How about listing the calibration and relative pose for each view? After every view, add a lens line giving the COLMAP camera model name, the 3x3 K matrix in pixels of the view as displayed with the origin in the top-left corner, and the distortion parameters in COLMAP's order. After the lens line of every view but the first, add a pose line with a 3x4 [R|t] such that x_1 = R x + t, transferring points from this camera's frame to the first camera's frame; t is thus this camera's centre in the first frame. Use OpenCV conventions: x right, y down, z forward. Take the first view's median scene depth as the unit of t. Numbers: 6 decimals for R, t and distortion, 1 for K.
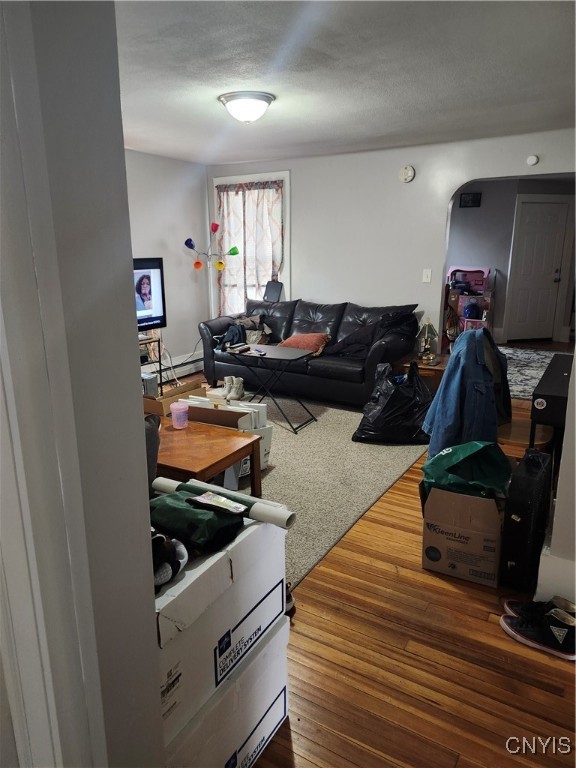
lens RADIAL K [[526.1, 0, 286.3], [0, 526.1, 381.7], [0, 0, 1]] dist [0.113357, -0.128922]
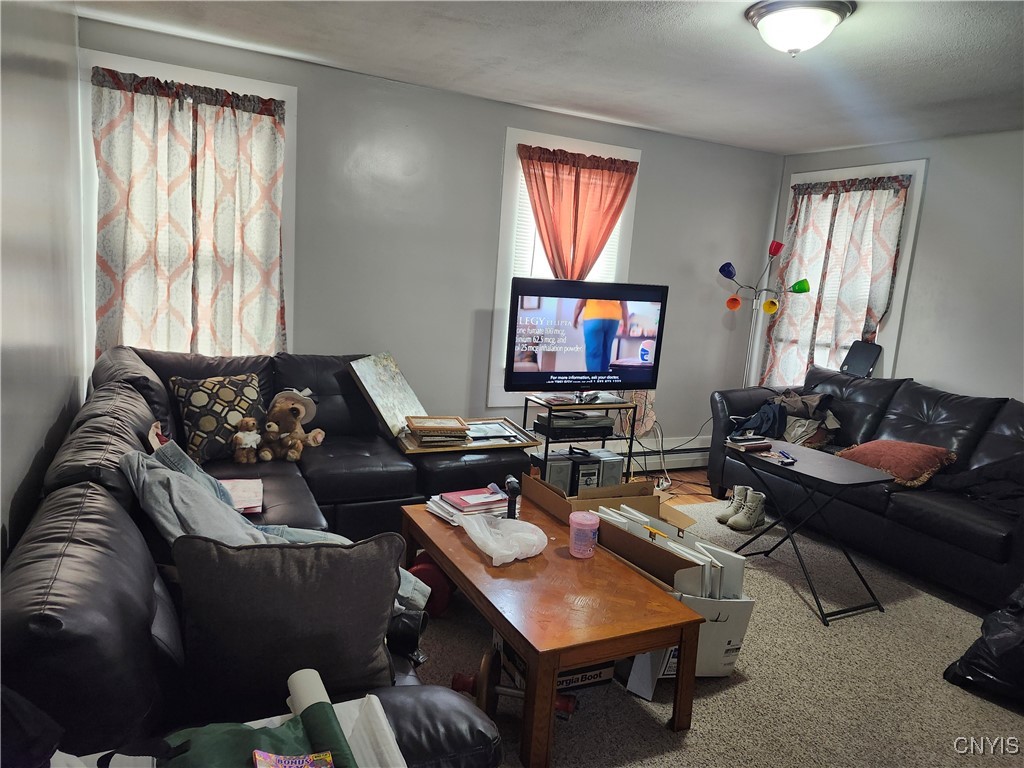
lens RADIAL K [[718.3, 0, 507.4], [0, 718.3, 379.3], [0, 0, 1]] dist [0.088477, -0.086734]
pose [[0.843642, 0.150356, -0.515423, 0.067559], [-0.207385, 0.976739, -0.054518, -0.026141], [0.495236, 0.152885, 0.855200, 0.132230]]
